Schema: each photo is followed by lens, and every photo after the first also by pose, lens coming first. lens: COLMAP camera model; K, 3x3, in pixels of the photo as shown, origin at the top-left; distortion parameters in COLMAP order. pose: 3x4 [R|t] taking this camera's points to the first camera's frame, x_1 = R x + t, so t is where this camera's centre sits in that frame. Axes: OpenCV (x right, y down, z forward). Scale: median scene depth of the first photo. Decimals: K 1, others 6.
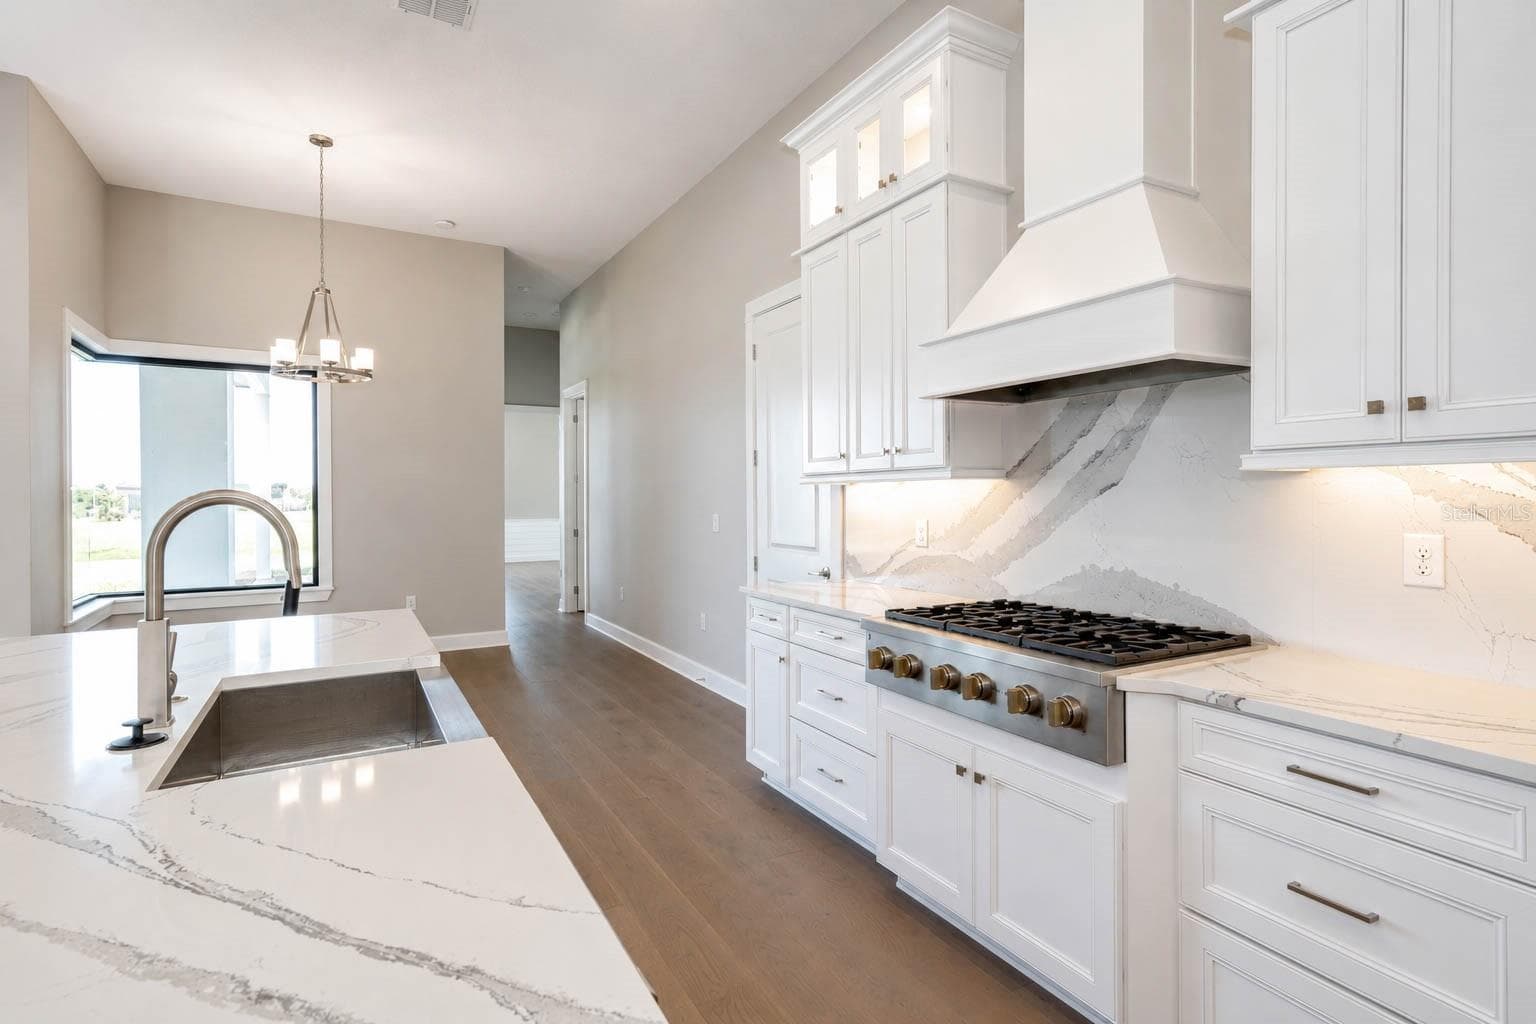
lens RADIAL K [[752.7, 0, 759.6], [0, 752.7, 489.8], [0, 0, 1]] dist [0.034265, 0.000476]
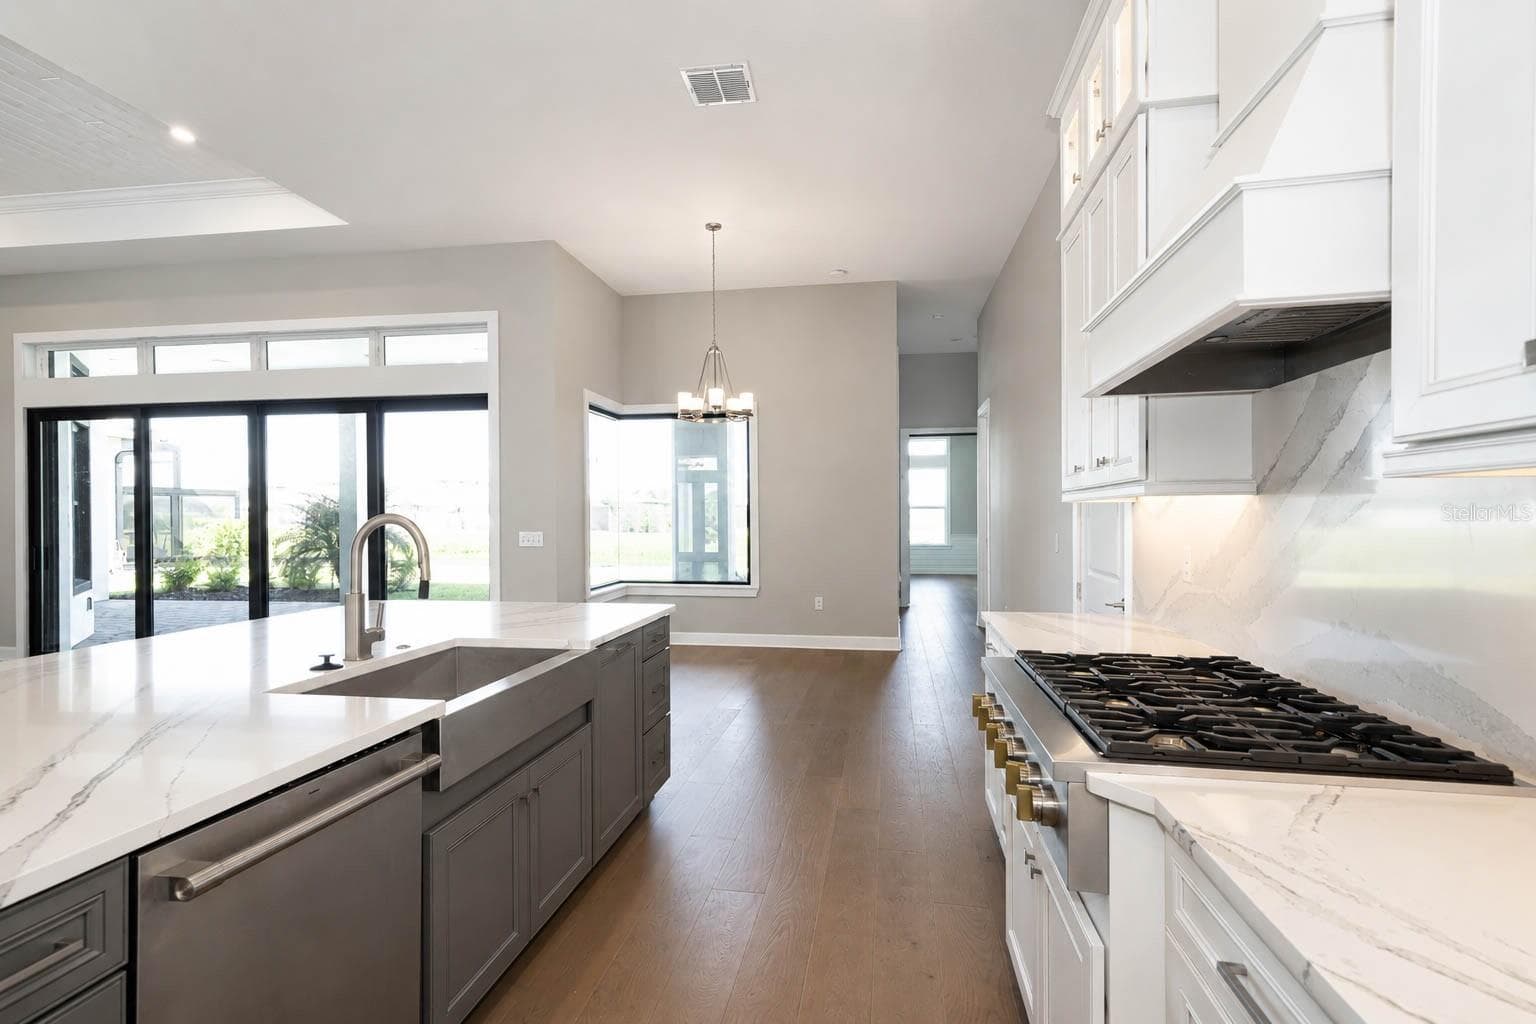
lens RADIAL K [[735.4, 0, 768.0], [0, 735.4, 512.0], [0, 0, 1]] dist [0.002110, 0.000645]
pose [[0.783238, 0.002903, -0.621716, 0.265123], [0.002864, 0.999962, 0.008277, -0.003719], [0.621716, -0.008263, 0.783199, 0.107999]]
